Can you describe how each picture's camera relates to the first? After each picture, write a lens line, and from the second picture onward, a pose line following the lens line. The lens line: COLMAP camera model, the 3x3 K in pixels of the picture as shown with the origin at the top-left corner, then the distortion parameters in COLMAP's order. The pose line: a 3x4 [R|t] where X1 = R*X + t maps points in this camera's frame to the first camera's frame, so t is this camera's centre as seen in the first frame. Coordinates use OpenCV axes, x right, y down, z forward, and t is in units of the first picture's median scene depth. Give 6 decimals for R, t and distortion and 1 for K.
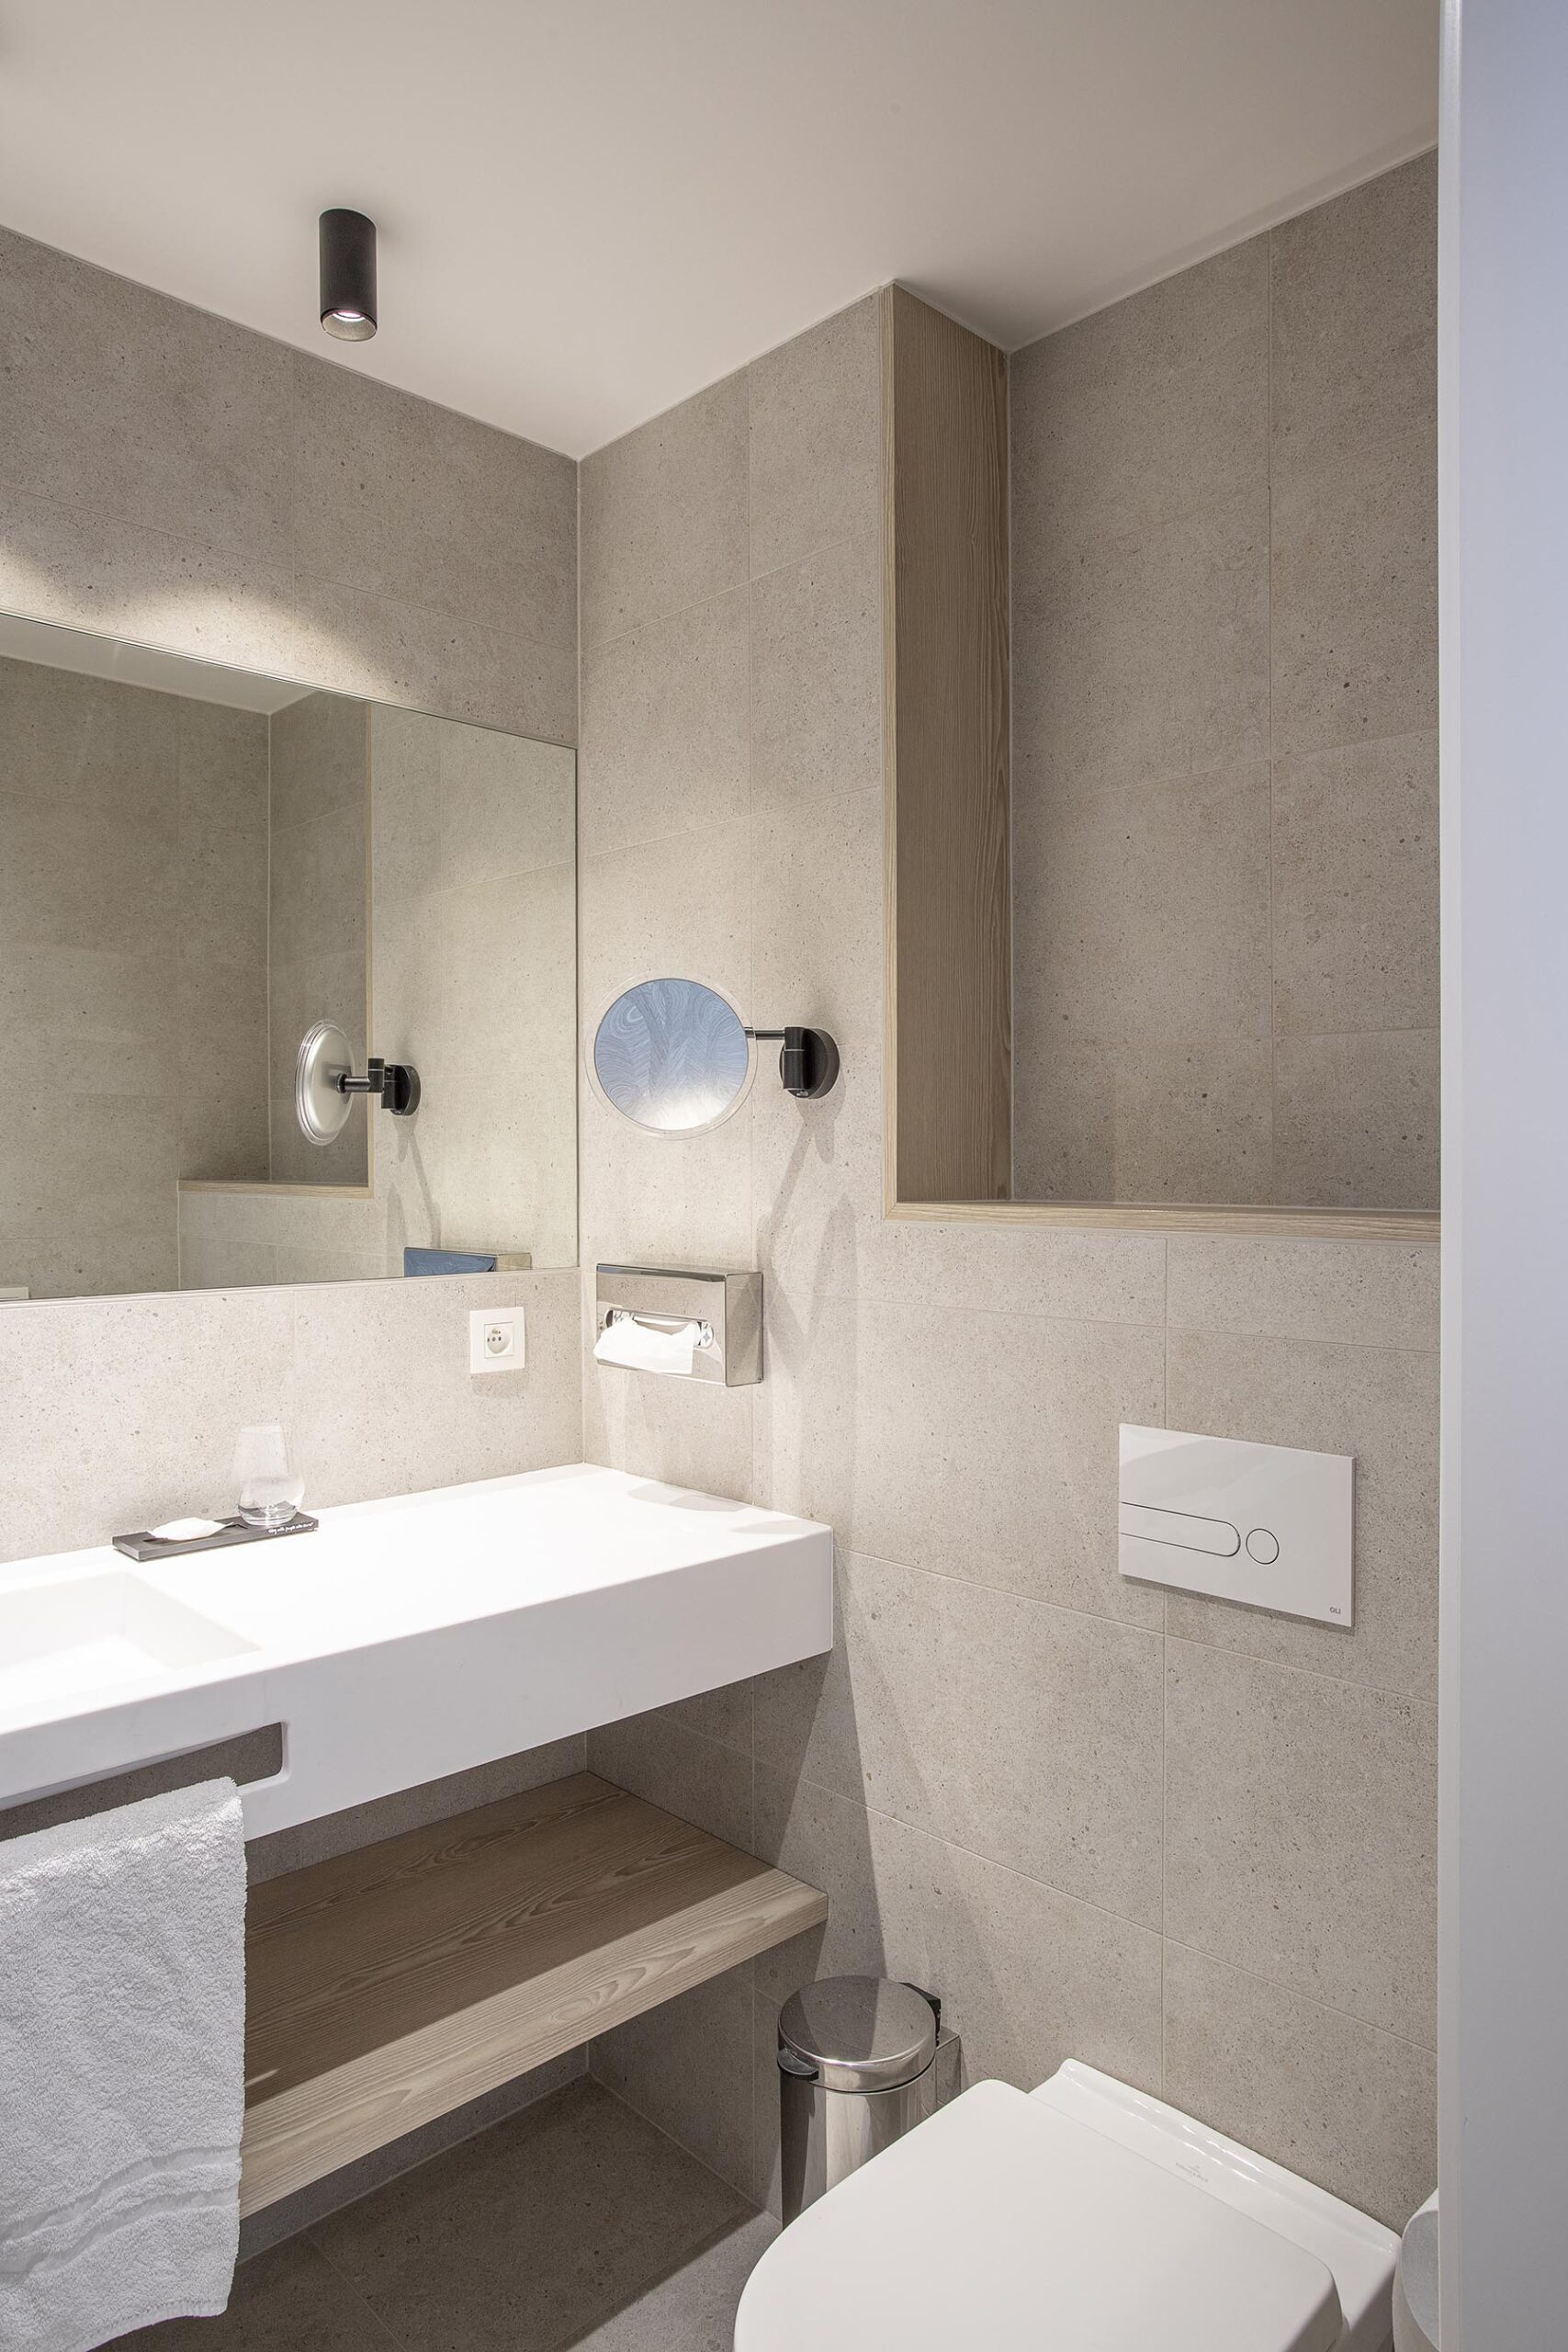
lens RADIAL K [[1467.5, 0, 775.2], [0, 1467.5, 1147.3], [0, 0, 1]] dist [-0.045680, 0.050683]
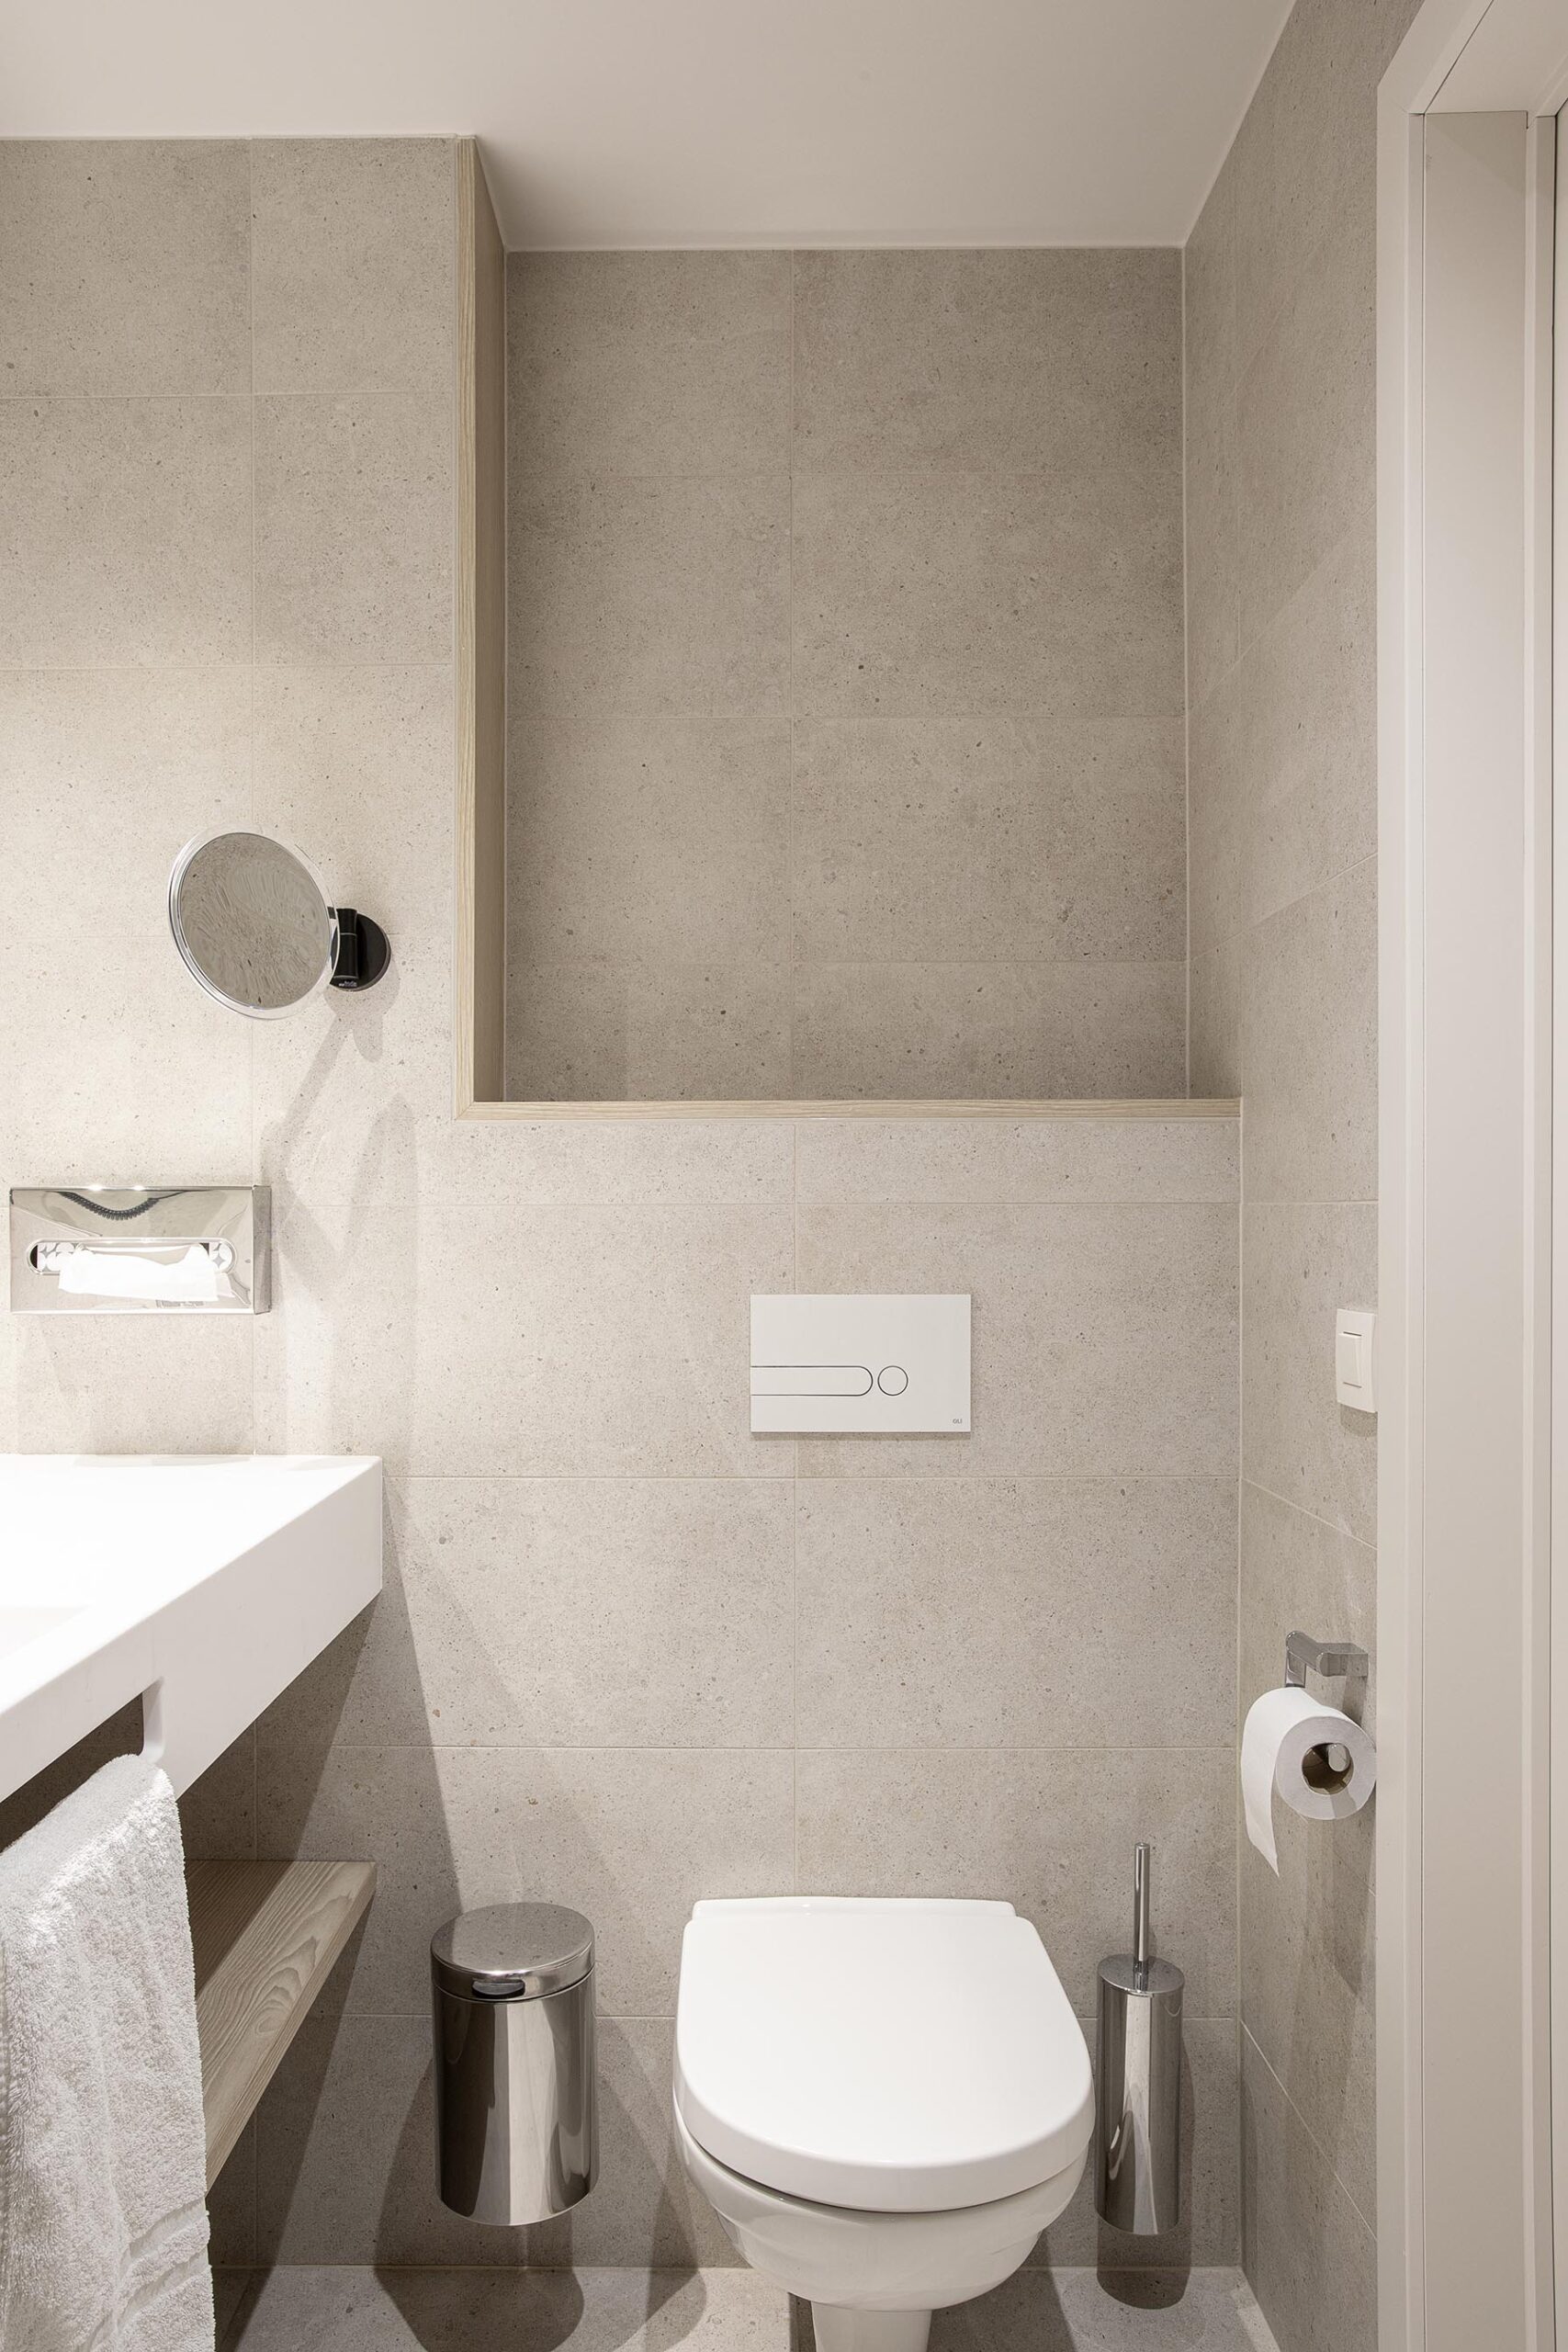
lens RADIAL K [[1629.6, 0, 784.0], [0, 1629.6, 1176.0], [0, 0, 1]] dist [-0.030278, 0.060209]
pose [[0.712632, 0.004012, 0.701526, -0.528839], [-0.001953, 0.999991, -0.003736, 0.091498], [-0.701535, 0.001292, 0.712634, 0.098684]]
